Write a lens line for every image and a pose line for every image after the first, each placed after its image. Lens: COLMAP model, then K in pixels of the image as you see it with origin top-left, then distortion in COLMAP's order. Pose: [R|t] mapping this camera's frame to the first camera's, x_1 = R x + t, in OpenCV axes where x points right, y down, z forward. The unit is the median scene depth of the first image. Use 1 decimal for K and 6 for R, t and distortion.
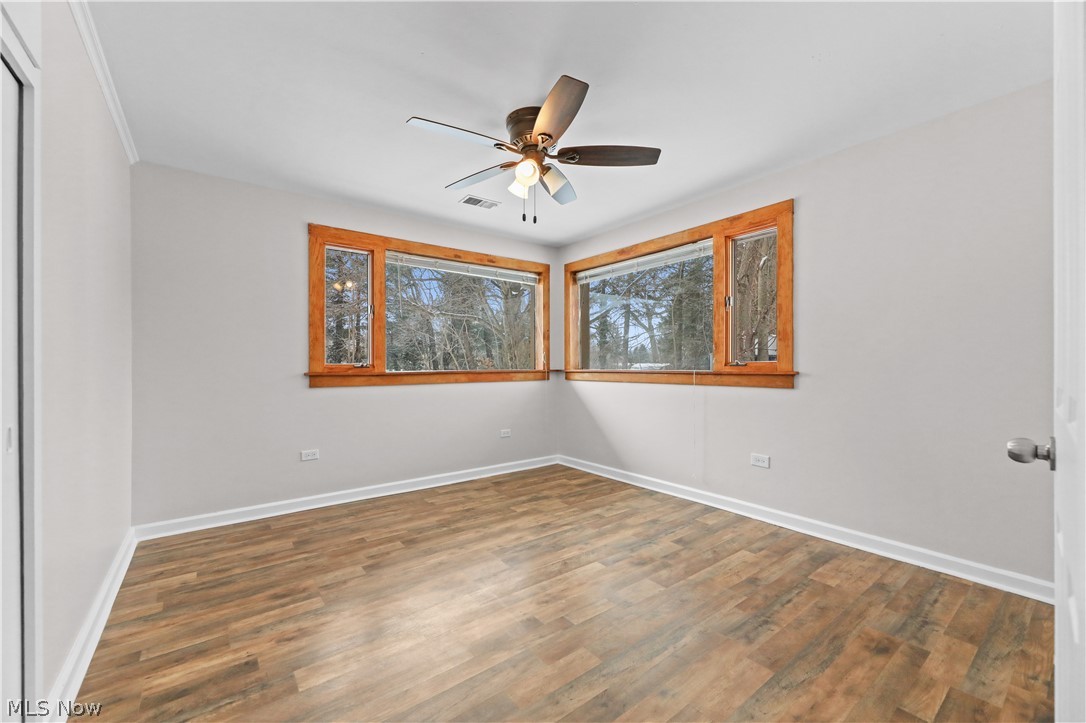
lens RADIAL K [[438.3, 0, 543.0], [0, 438.3, 361.5], [0, 0, 1]] dist [0.006899, -0.000095]
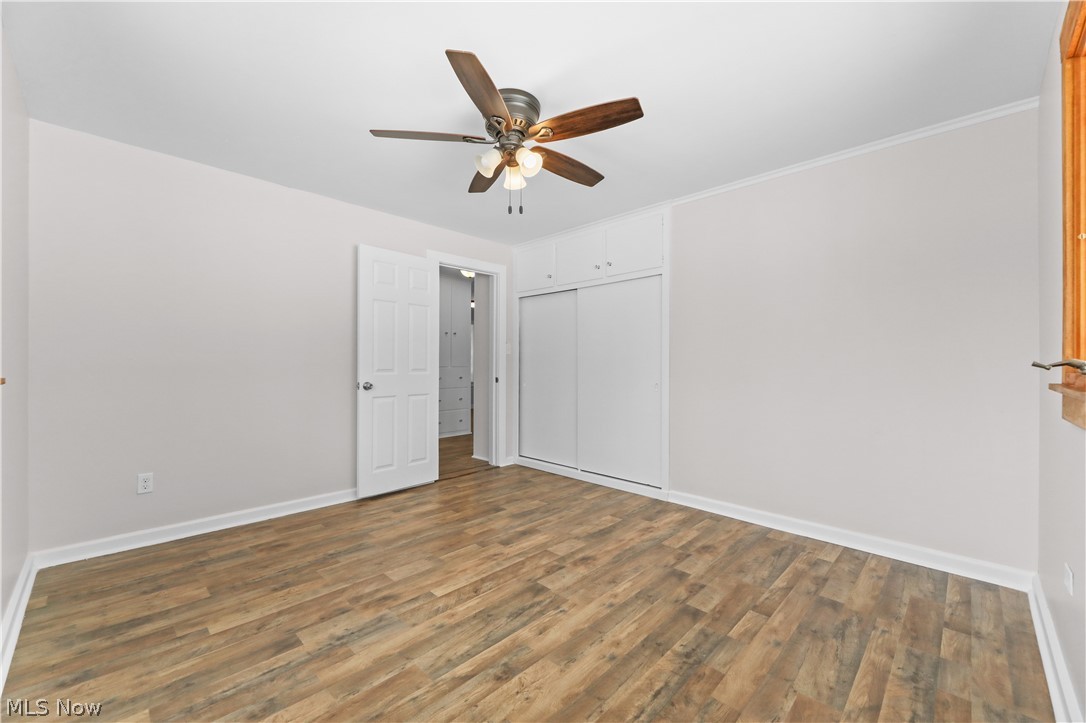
lens RADIAL K [[438.3, 0, 543.0], [0, 438.3, 361.5], [0, 0, 1]] dist [0.006899, -0.000095]
pose [[-0.990111, -0.001247, -0.140282, 0.040802], [0.000514, 0.999922, -0.012515, 0.012691], [0.140287, -0.012463, -0.990032, 1.826864]]
